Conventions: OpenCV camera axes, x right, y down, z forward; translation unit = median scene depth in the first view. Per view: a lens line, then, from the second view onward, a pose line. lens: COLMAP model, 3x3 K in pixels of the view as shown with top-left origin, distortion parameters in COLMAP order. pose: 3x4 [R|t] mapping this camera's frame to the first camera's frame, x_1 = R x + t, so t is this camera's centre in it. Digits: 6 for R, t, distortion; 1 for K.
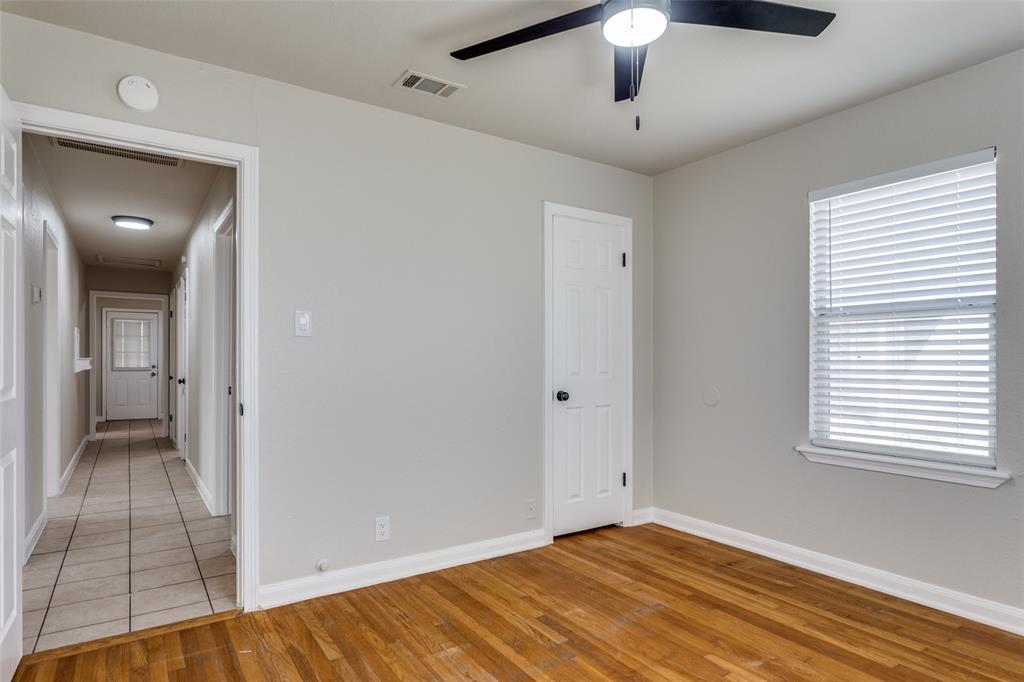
lens RADIAL K [[572.5, 0, 507.4], [0, 572.5, 337.3], [0, 0, 1]] dist [0.001237, 0.002085]
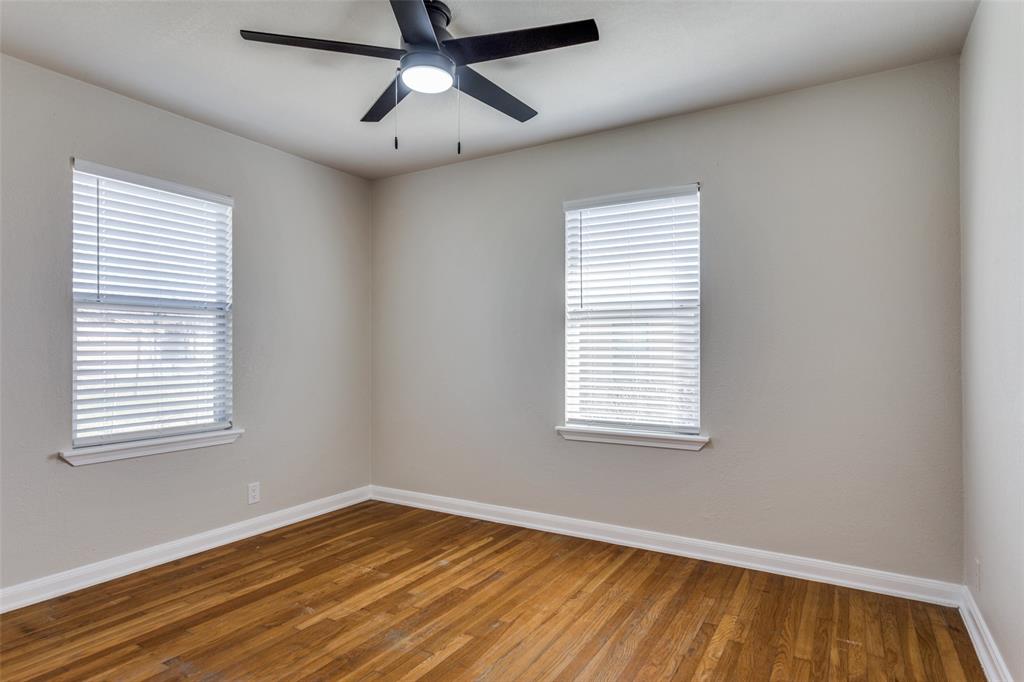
lens RADIAL K [[572.5, 0, 507.4], [0, 572.5, 337.3], [0, 0, 1]] dist [0.001237, 0.002085]
pose [[-0.416613, 0.026678, 0.908692, -0.650350], [-0.025954, 0.998813, -0.041223, 0.047313], [-0.908713, -0.040758, -0.415426, 0.928420]]
